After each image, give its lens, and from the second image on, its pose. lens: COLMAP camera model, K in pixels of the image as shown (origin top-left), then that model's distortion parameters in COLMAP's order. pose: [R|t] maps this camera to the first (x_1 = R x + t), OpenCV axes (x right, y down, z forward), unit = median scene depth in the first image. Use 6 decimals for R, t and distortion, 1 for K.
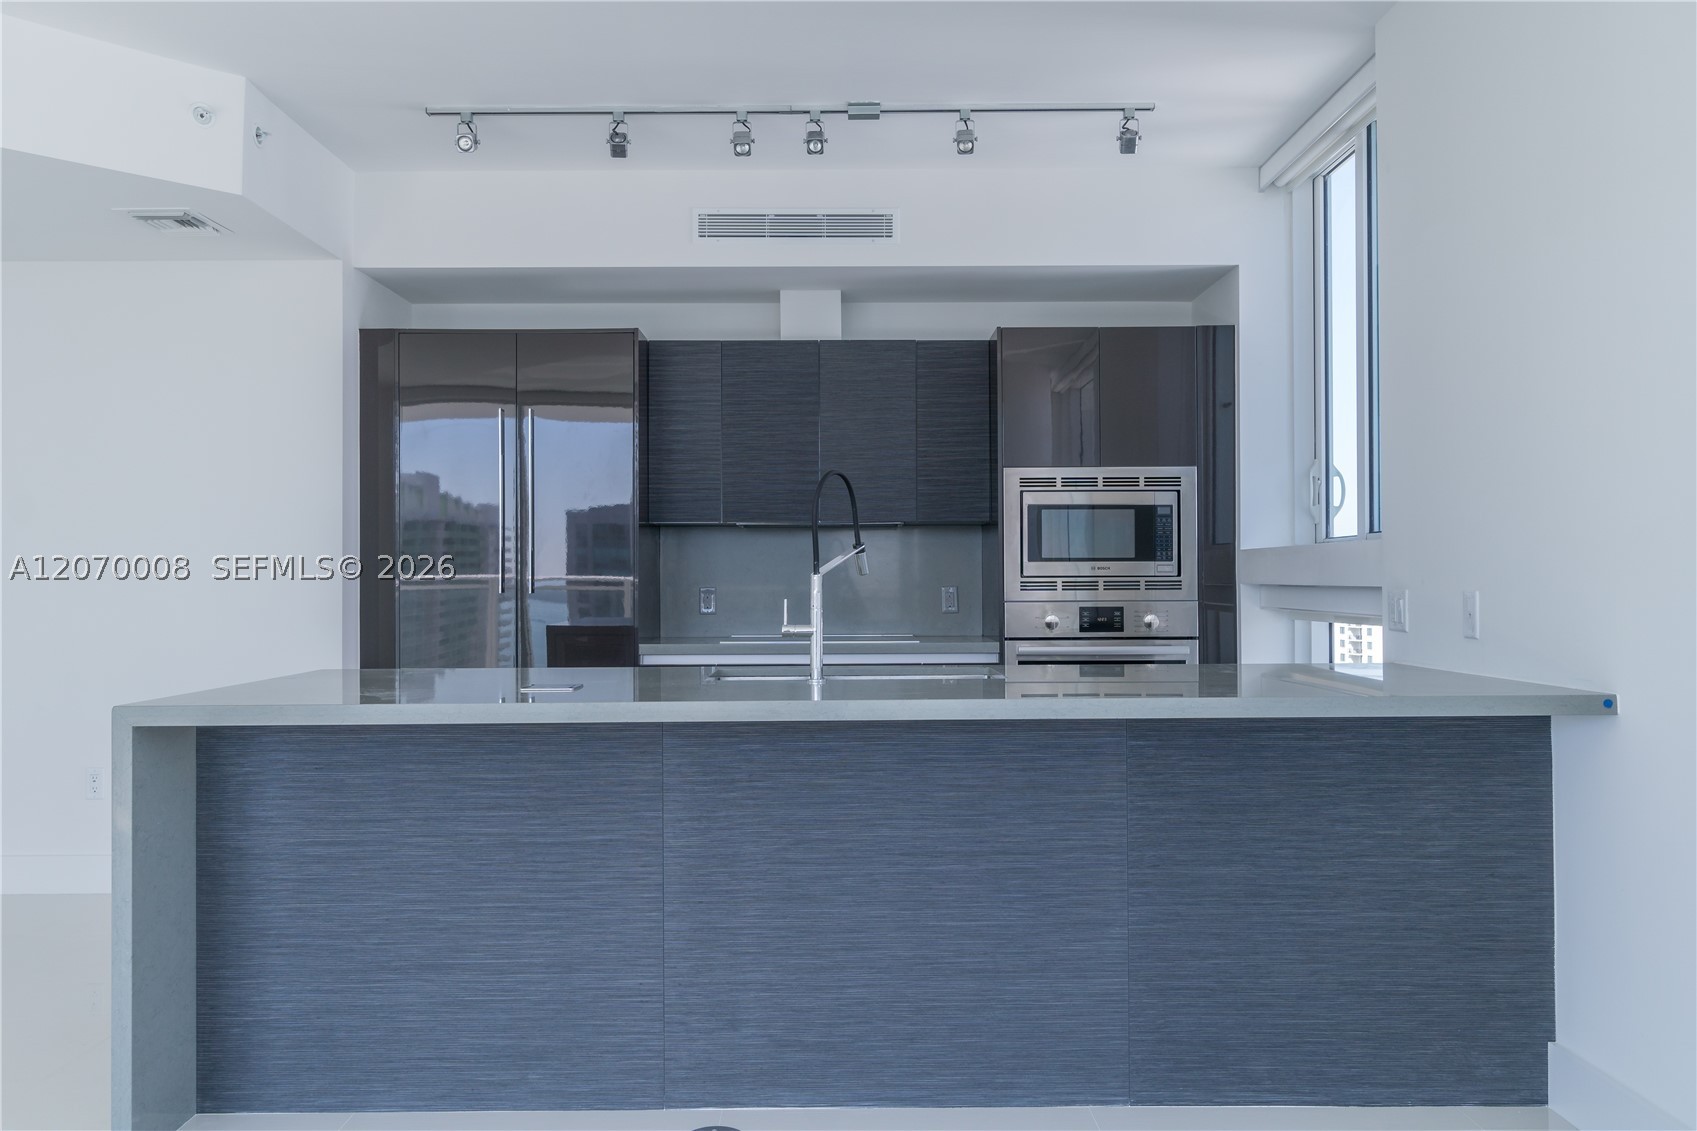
lens RADIAL K [[1297.3, 0, 849.2], [0, 1297.3, 558.0], [0, 0, 1]] dist [-0.003251, 0.002084]
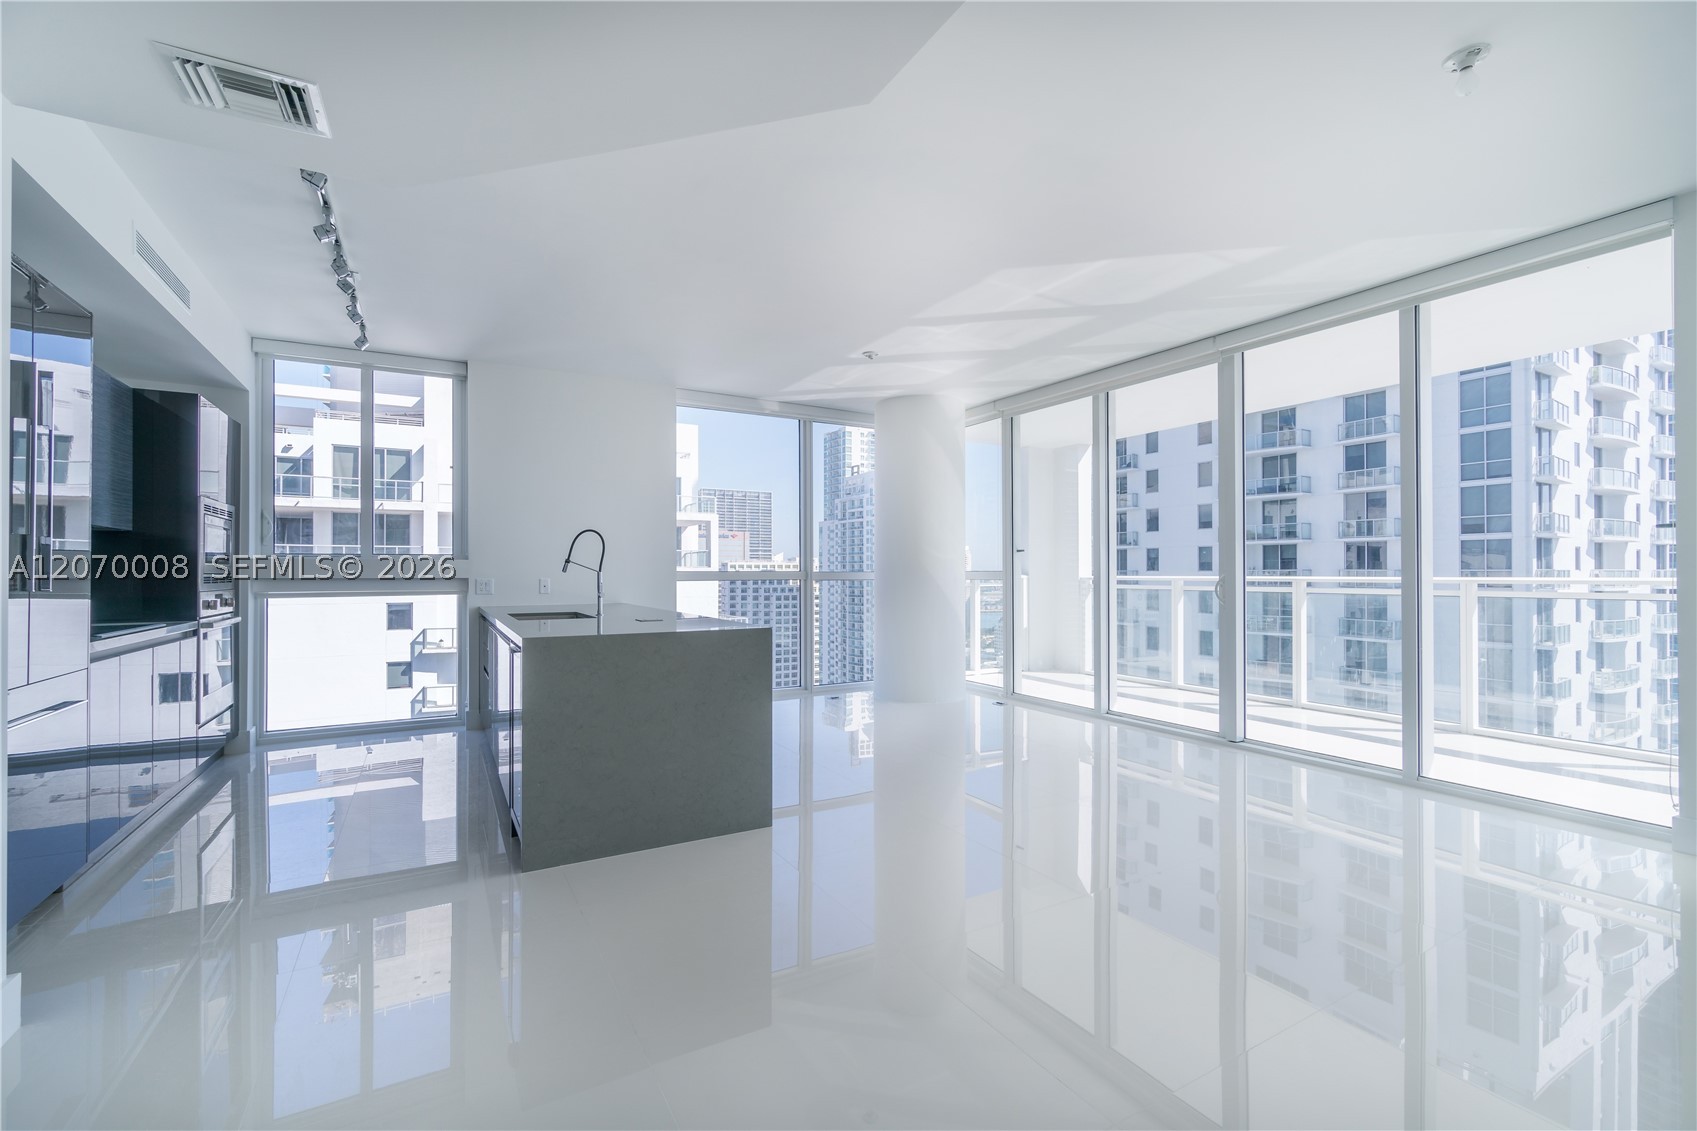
lens RADIAL K [[728.5, 0, 845.0], [0, 728.5, 565.7], [0, 0, 1]] dist [-0.004778, 0.000138]
pose [[-0.486285, 0.013863, 0.873690, -0.905360], [-0.009895, 0.999723, -0.021370, 0.015506], [-0.873744, -0.019038, -0.486013, 0.772718]]
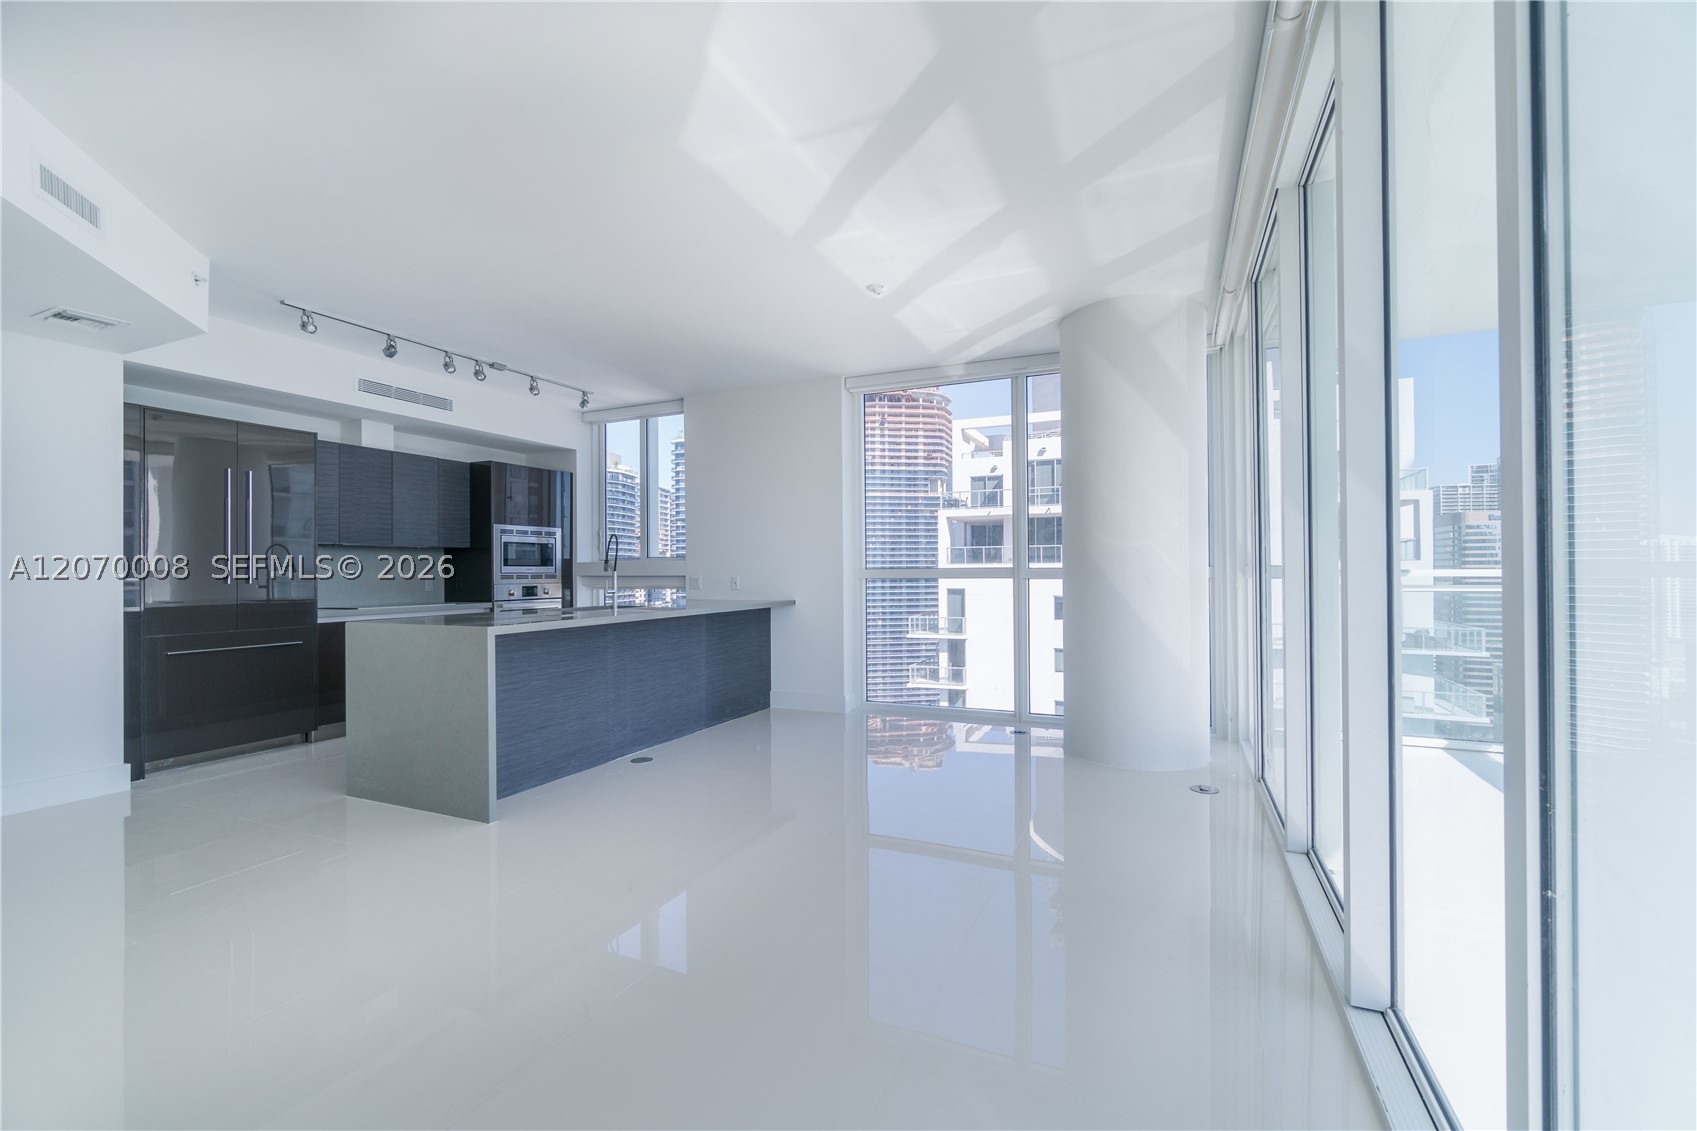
lens RADIAL K [[728.5, 0, 842.3], [0, 728.5, 563.5], [0, 0, 1]] dist [-0.004778, 0.000138]
pose [[0.422120, 0.010815, 0.906475, -0.759834], [-0.009555, 0.999926, -0.007481, 0.001440], [-0.906489, -0.005503, 0.422193, -0.068111]]
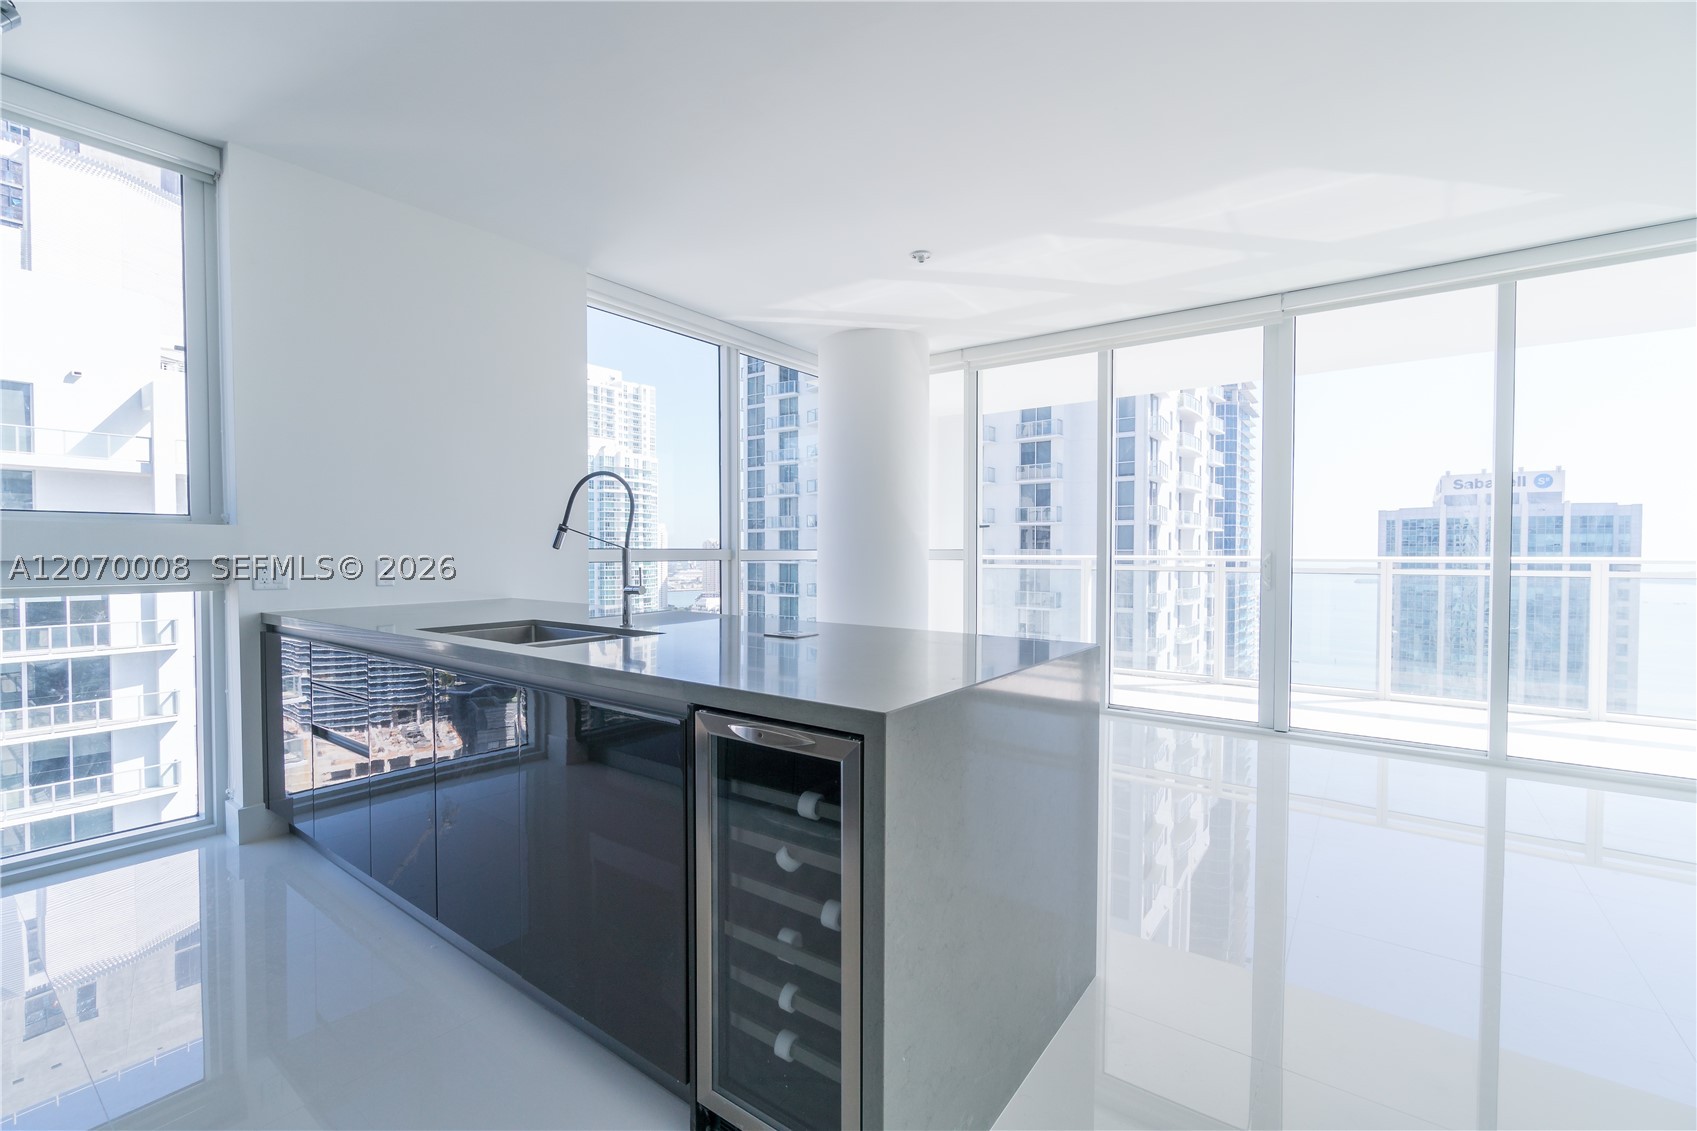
lens RADIAL K [[729.4, 0, 854.2], [0, 729.4, 560.6], [0, 0, 1]] dist [-0.003817, -0.000274]
pose [[-0.797635, -0.005715, 0.603113, -0.422640], [-0.008018, 0.999967, -0.001128, 0.014510], [-0.603087, -0.005735, -0.797655, 0.897925]]
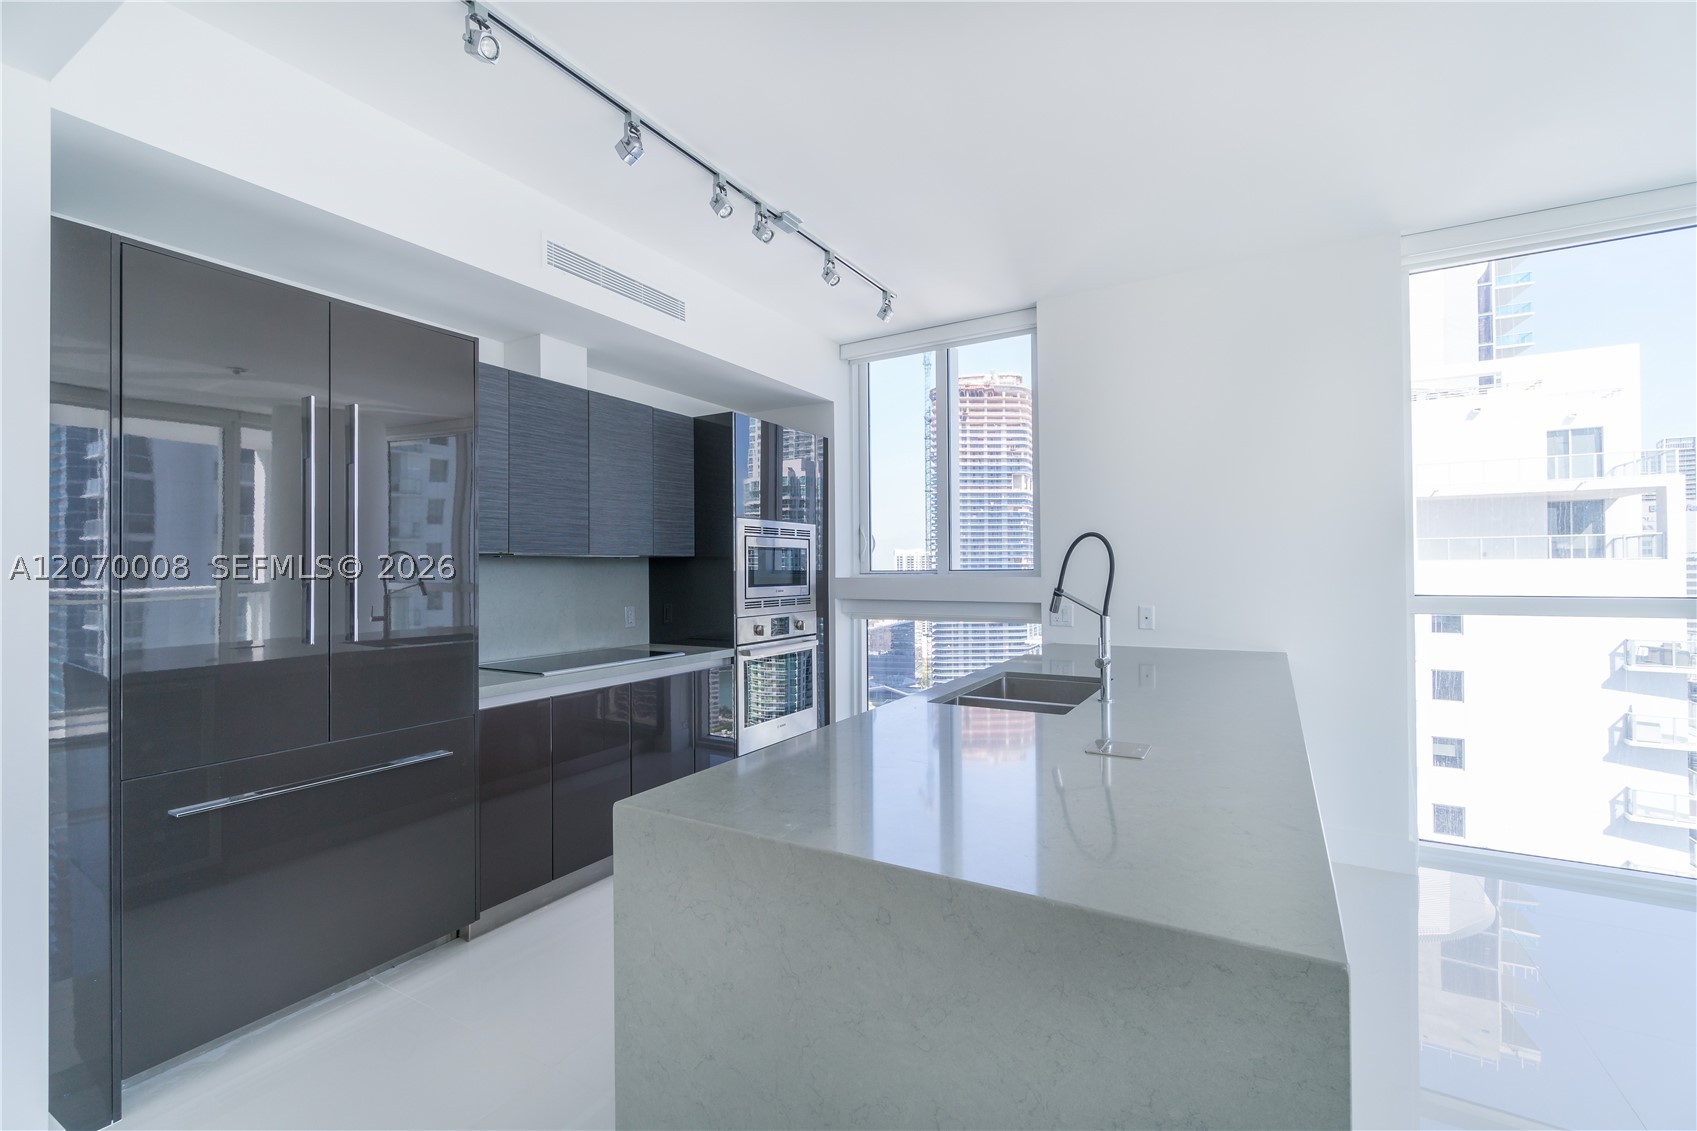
lens RADIAL K [[729.4, 0, 849.0], [0, 729.4, 563.1], [0, 0, 1]] dist [-0.003817, -0.000274]
pose [[0.506524, 0.008261, 0.862186, -0.470537], [-0.009618, 0.999946, -0.003930, -0.020951], [-0.862172, -0.006302, 0.506577, 0.519967]]
